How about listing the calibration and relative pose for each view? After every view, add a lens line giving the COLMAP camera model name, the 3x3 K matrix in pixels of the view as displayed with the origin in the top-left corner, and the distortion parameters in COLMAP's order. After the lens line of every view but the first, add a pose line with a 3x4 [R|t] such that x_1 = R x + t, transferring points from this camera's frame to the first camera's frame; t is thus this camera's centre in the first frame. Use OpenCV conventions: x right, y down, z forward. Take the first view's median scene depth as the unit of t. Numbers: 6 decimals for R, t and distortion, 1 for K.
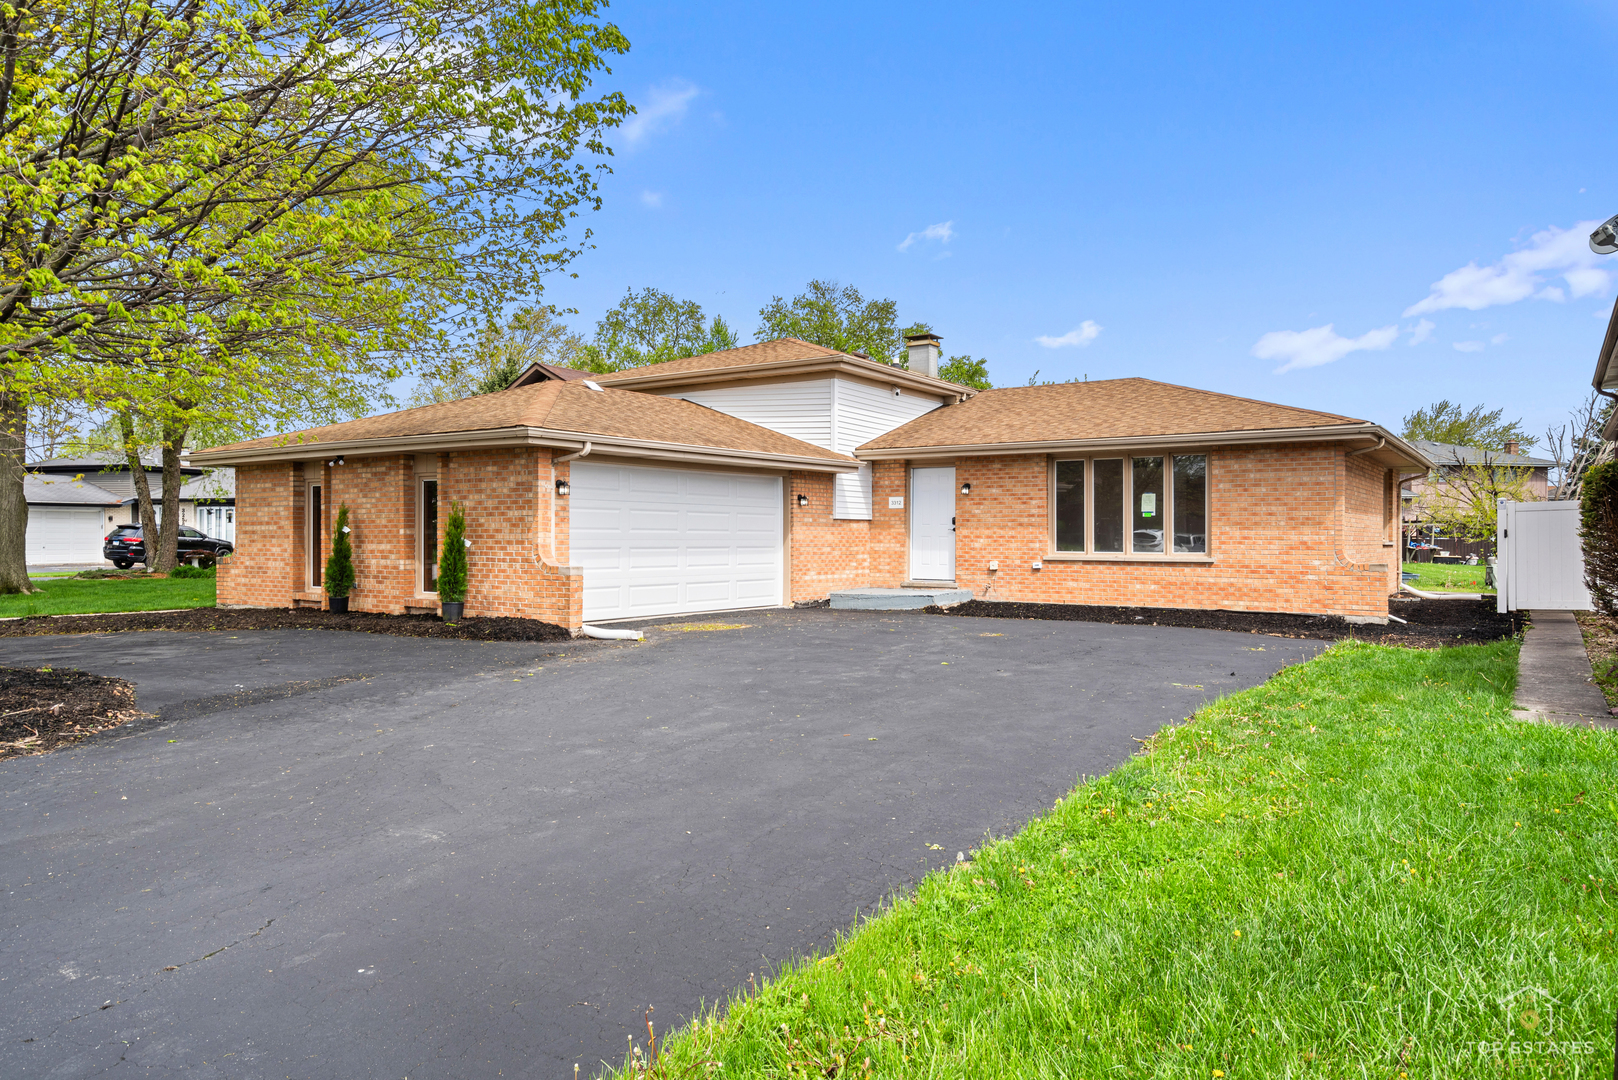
lens RADIAL K [[1067.6, 0, 809.8], [0, 1067.6, 540.9], [0, 0, 1]] dist [0.003273, 0.000106]
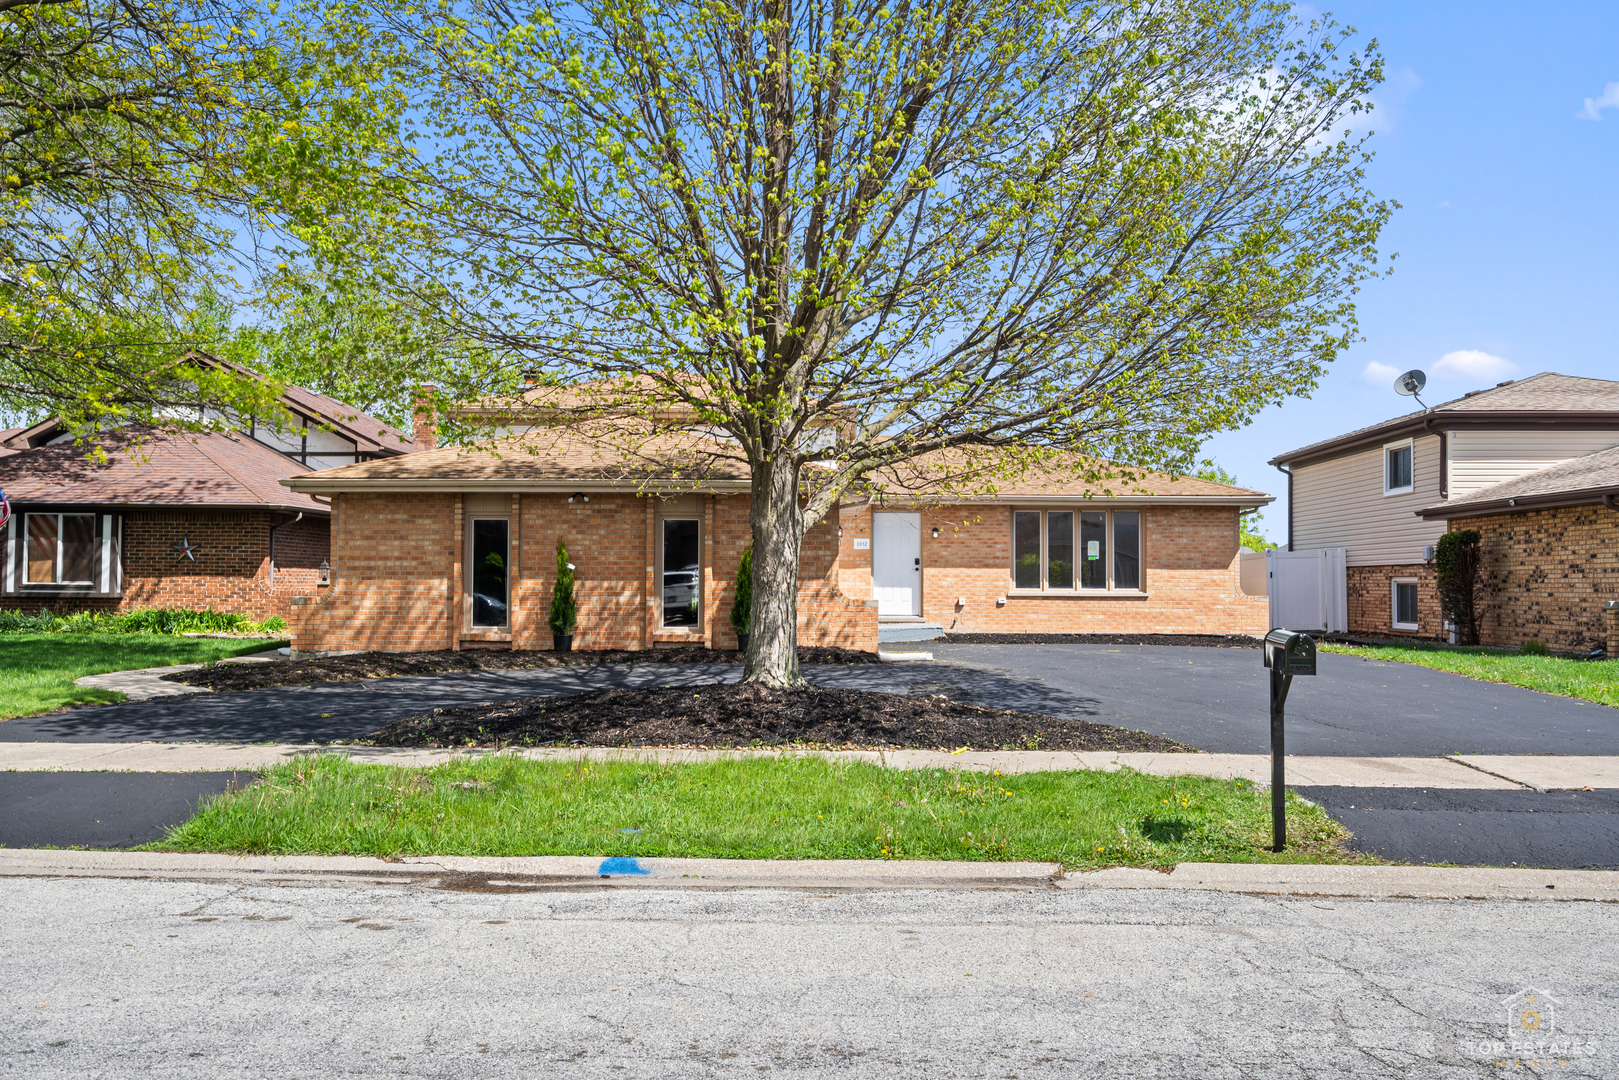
lens RADIAL K [[1437.4, 0, 806.7], [0, 1437.4, 539.6], [0, 0, 1]] dist [0.002024, 0.000351]
pose [[0.836381, 0.016901, 0.547887, -0.908288], [0.000349, 0.999508, -0.031366, 0.005887], [-0.548148, 0.026425, 0.835964, -0.214786]]
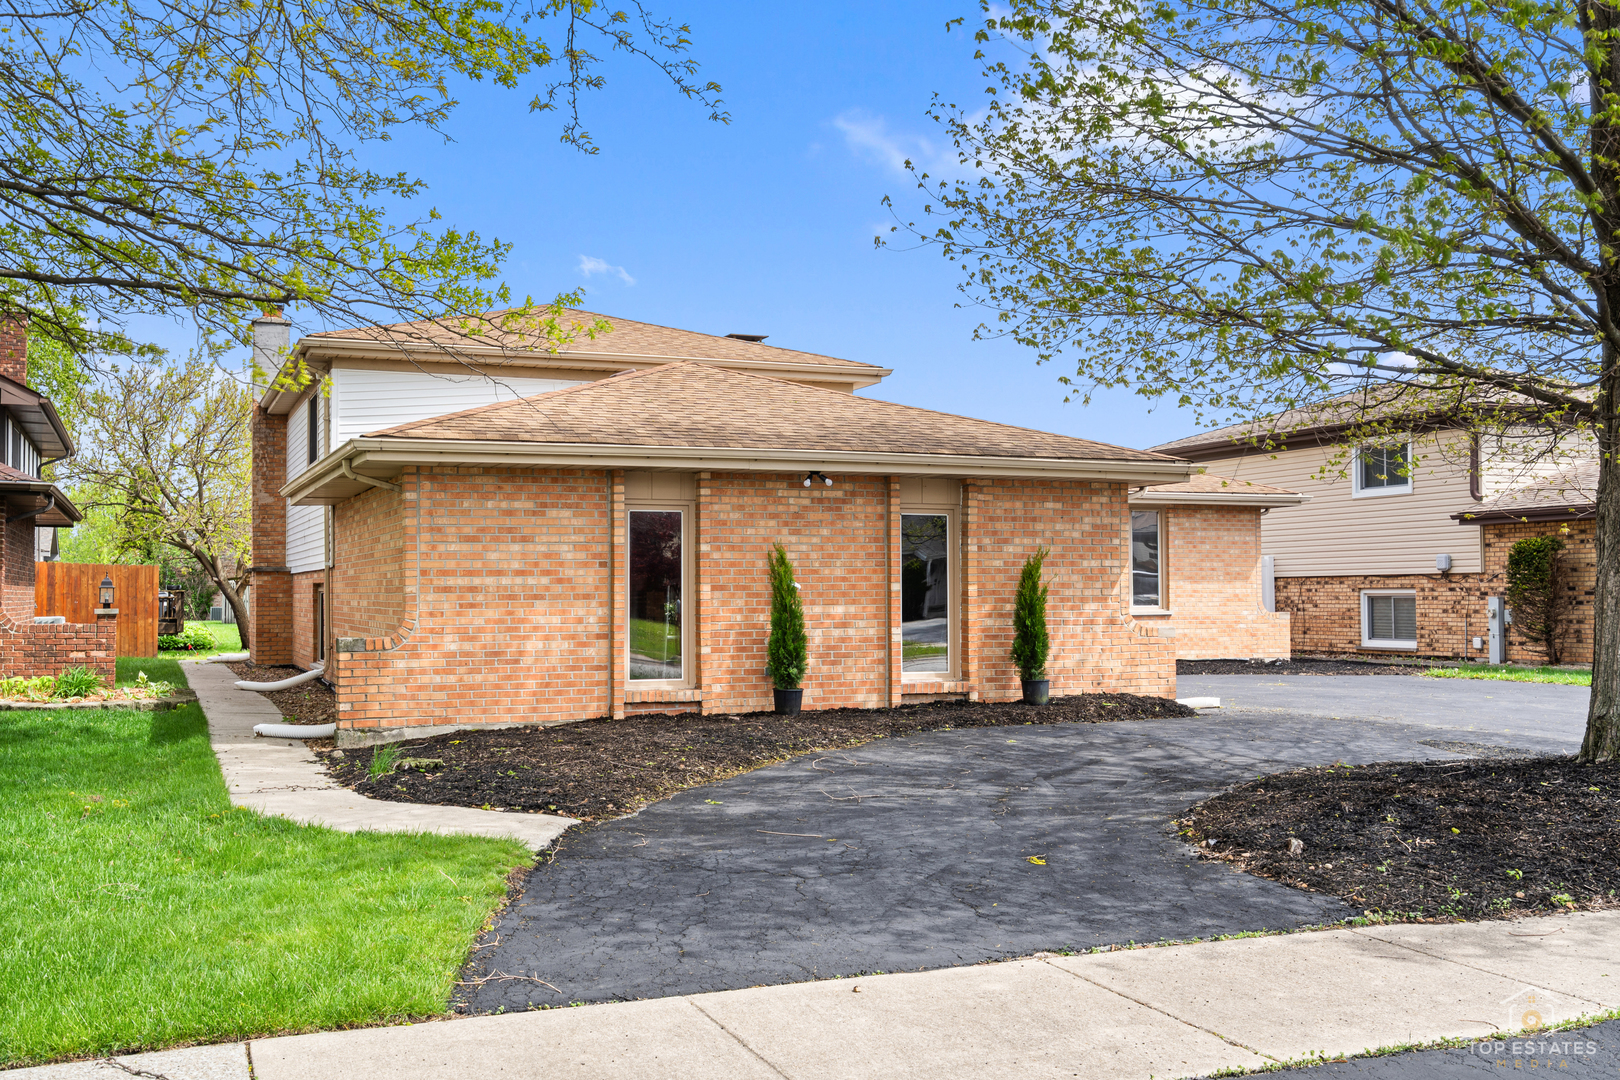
lens RADIAL K [[1639.4, 0, 812.4], [0, 1639.4, 542.6], [0, 0, 1]] dist [-0.011138, 0.000000]
pose [[0.548074, 0.020456, 0.836179, -1.167817], [0.010115, 0.999466, -0.031081, -0.004436], [-0.836368, 0.025492, 0.547575, 0.412846]]
